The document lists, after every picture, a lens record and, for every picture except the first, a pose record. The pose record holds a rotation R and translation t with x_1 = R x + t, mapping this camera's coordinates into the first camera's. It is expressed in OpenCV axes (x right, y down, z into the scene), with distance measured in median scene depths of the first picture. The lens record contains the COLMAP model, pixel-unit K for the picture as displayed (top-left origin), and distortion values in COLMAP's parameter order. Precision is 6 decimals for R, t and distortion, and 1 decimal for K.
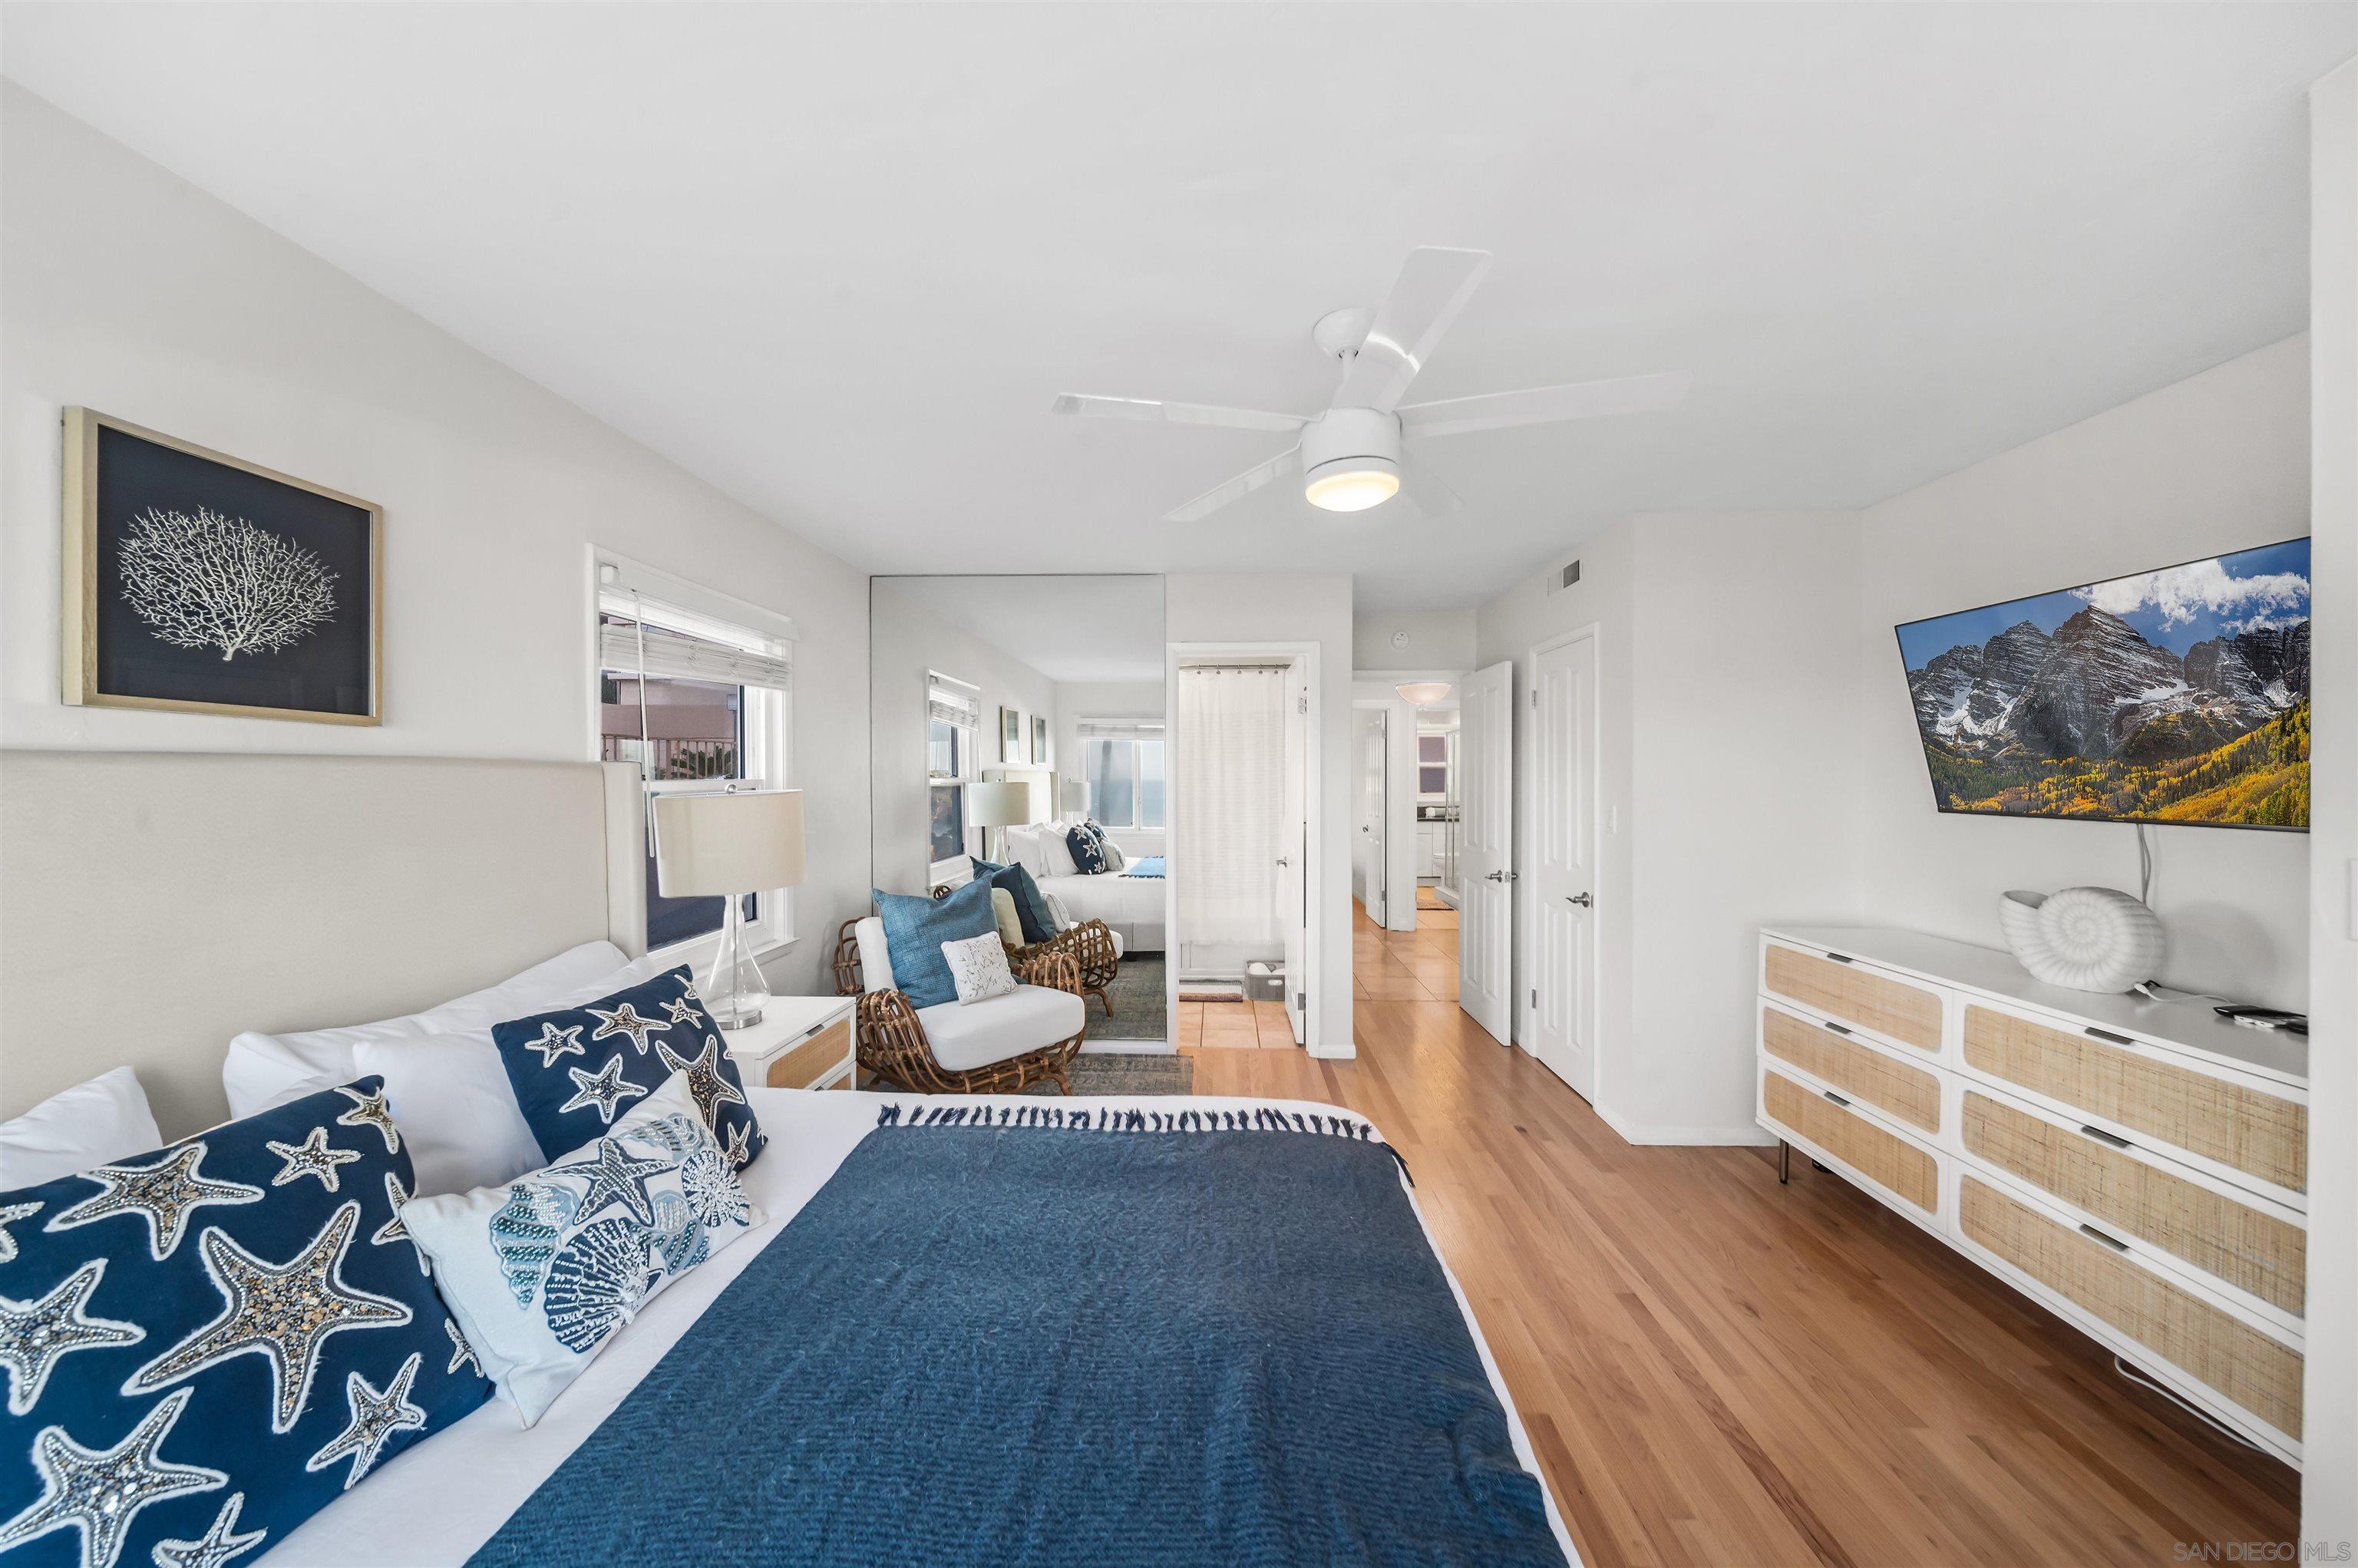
lens RADIAL K [[827.9, 0, 1180.4], [0, 827.9, 772.7], [0, 0, 1]] dist [0.001102, -0.001961]
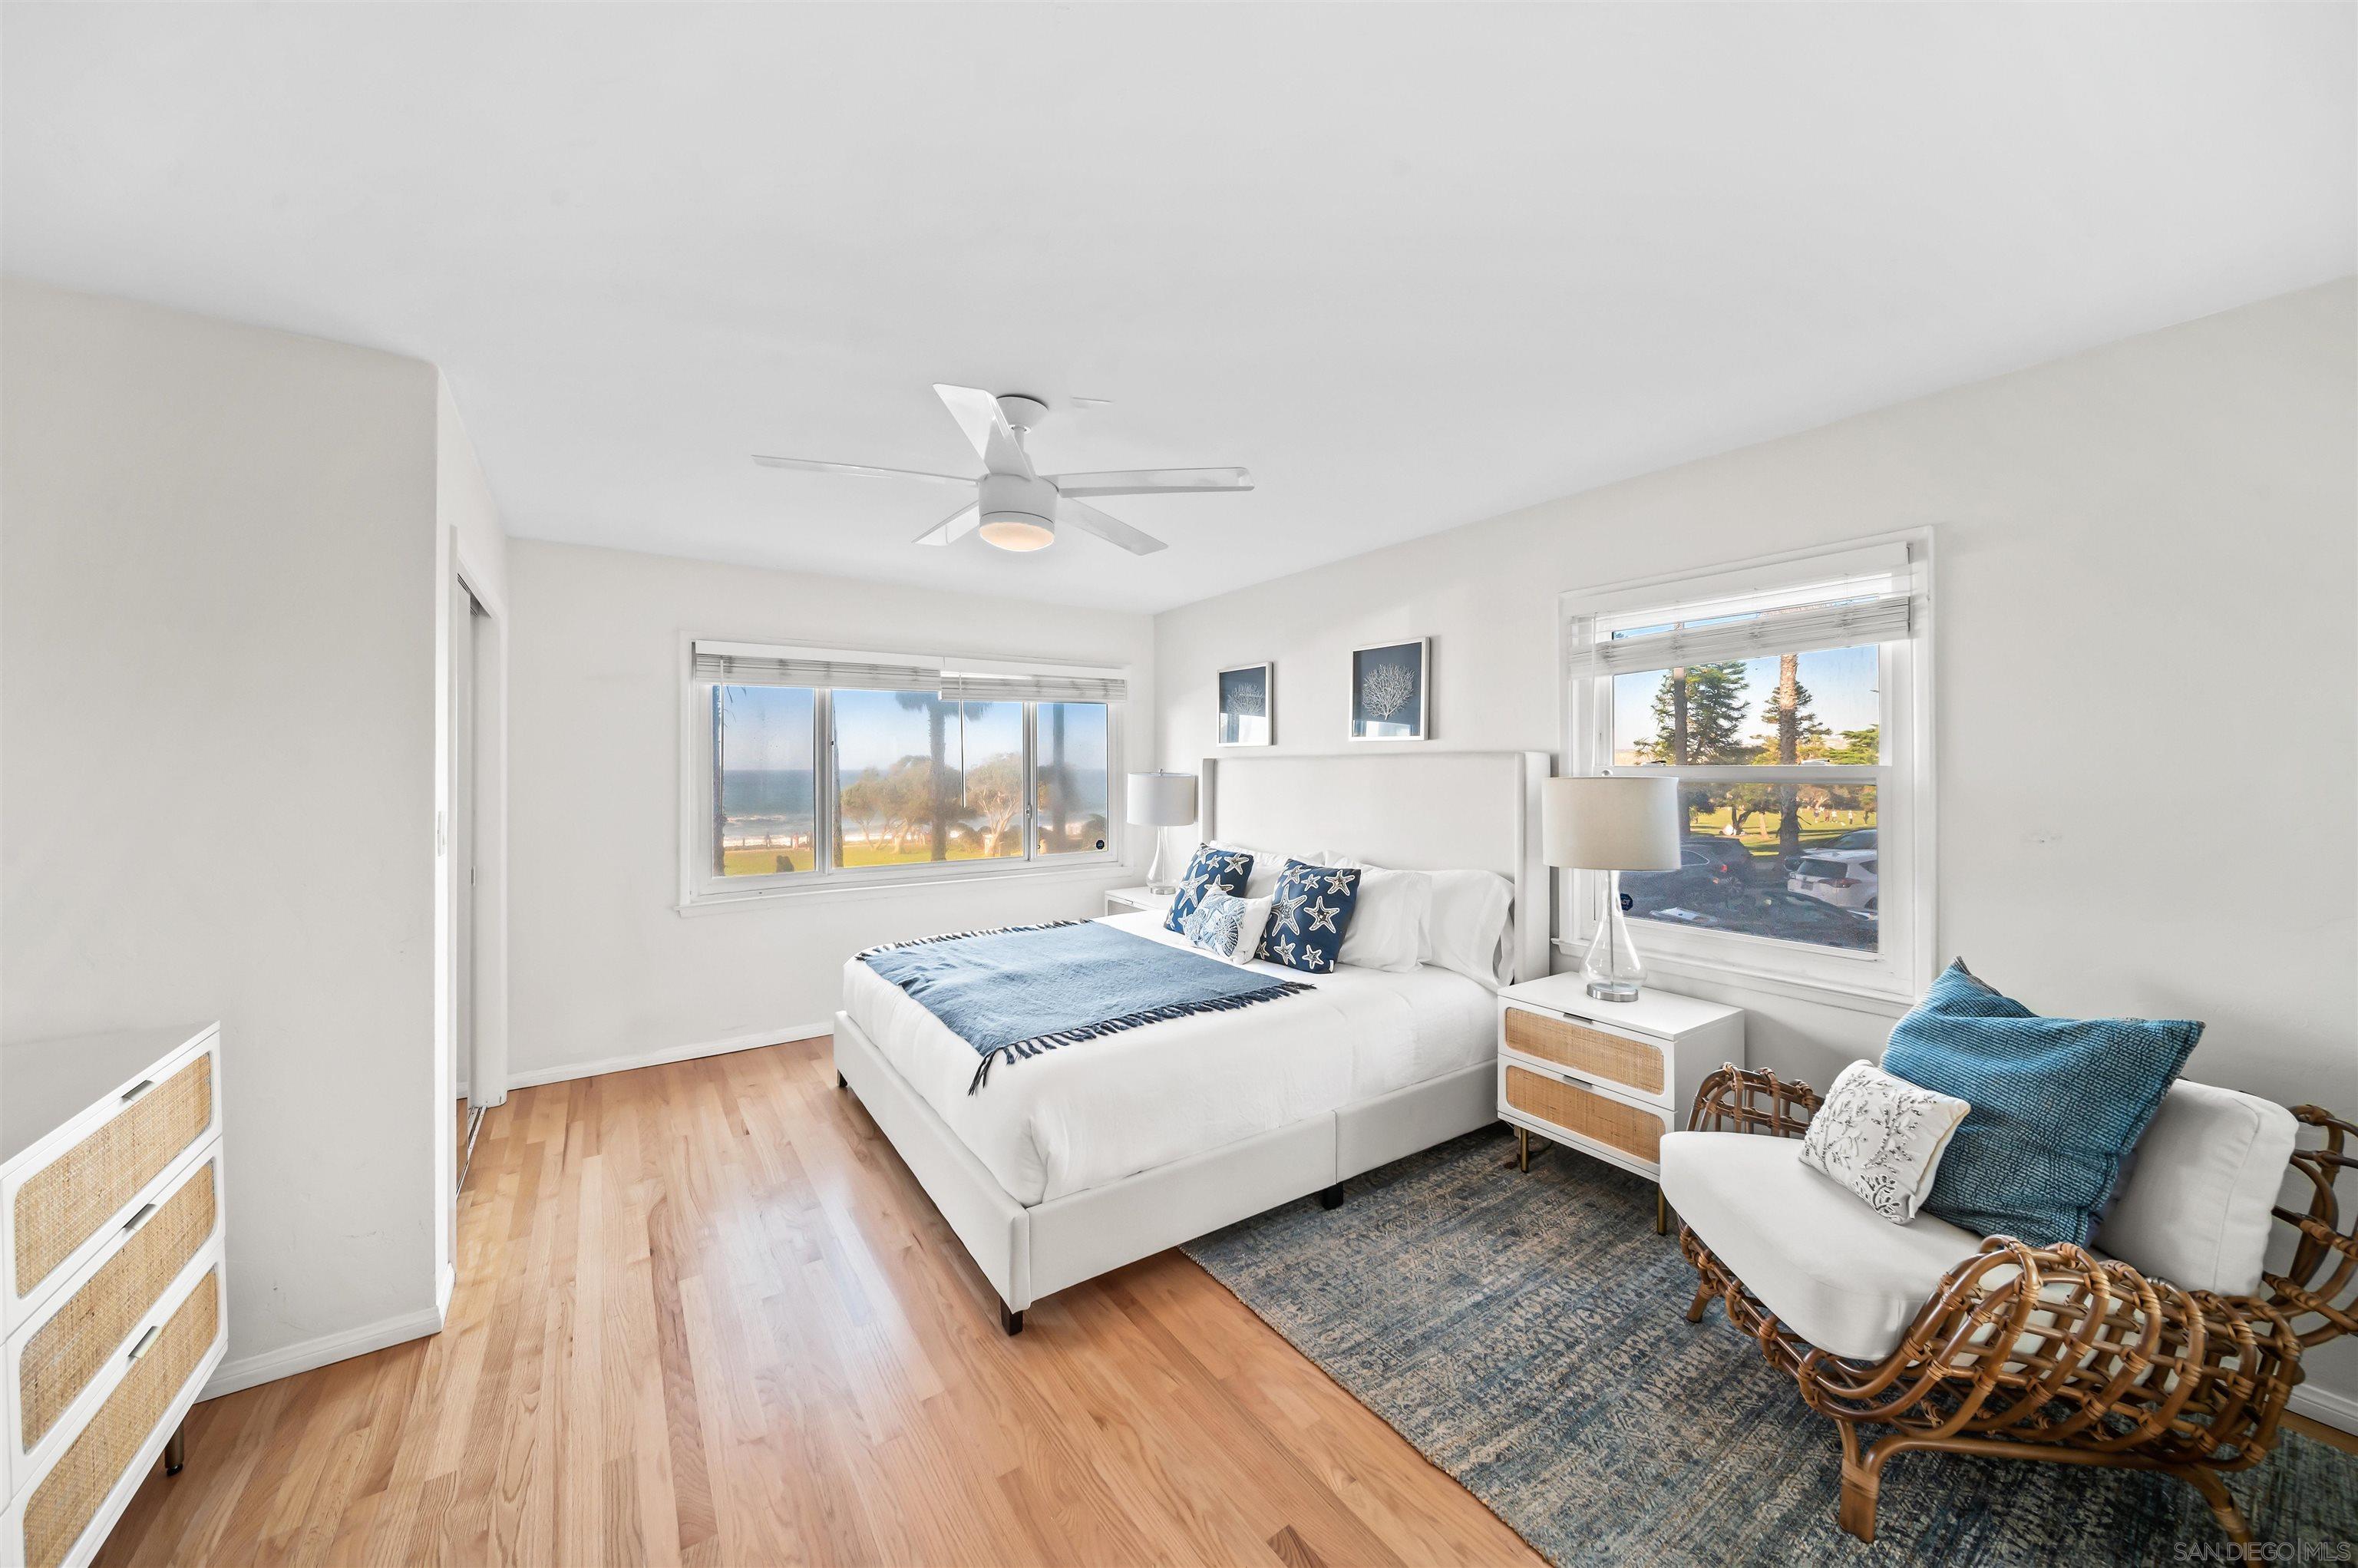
lens RADIAL K [[827.9, 0, 1183.5], [0, 827.9, 772.2], [0, 0, 1]] dist [0.001102, -0.001961]
pose [[-0.791024, 0.004142, -0.611771, 0.930182], [0.002179, 0.999990, 0.003954, 0.018231], [0.611781, 0.001795, -0.791025, 2.585412]]
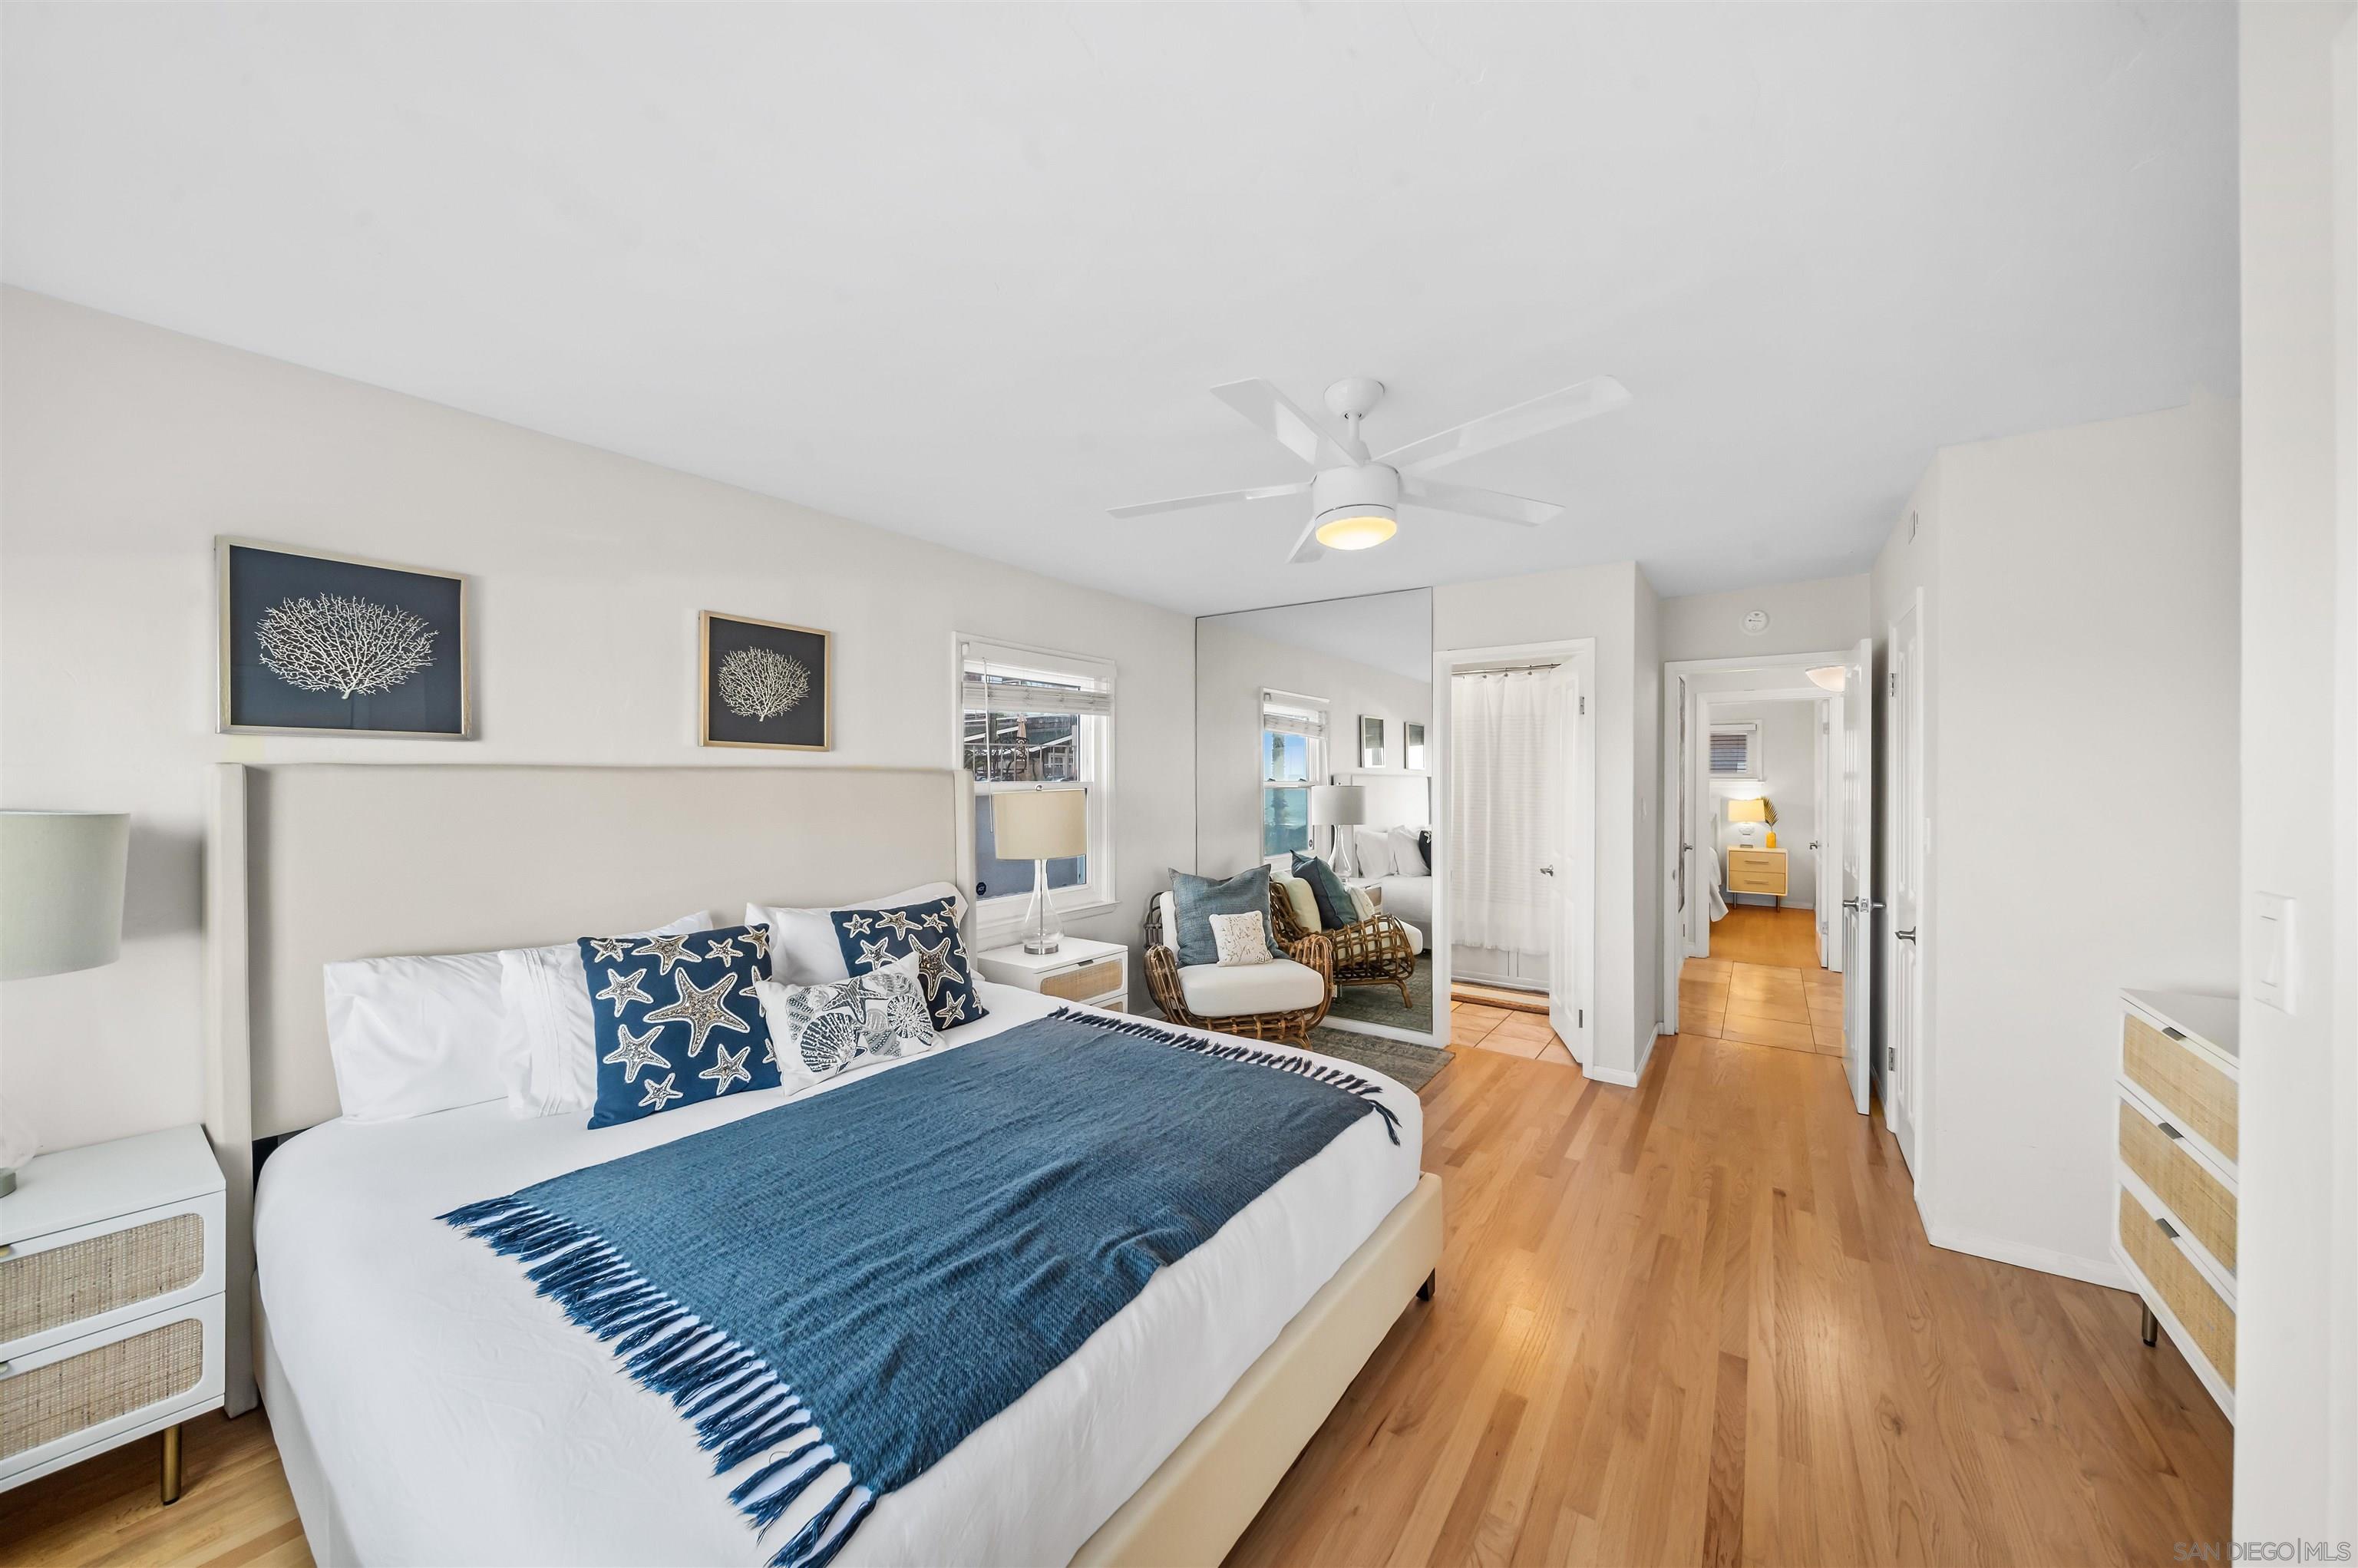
lens RADIAL K [[827.9, 0, 1179.9], [0, 827.9, 772.6], [0, 0, 1]] dist [0.001102, -0.001961]
pose [[0.835388, -0.003630, -0.549648, 0.777387], [0.000725, 0.999985, -0.005502, 0.000945], [0.549660, 0.004198, 0.835378, -0.120701]]
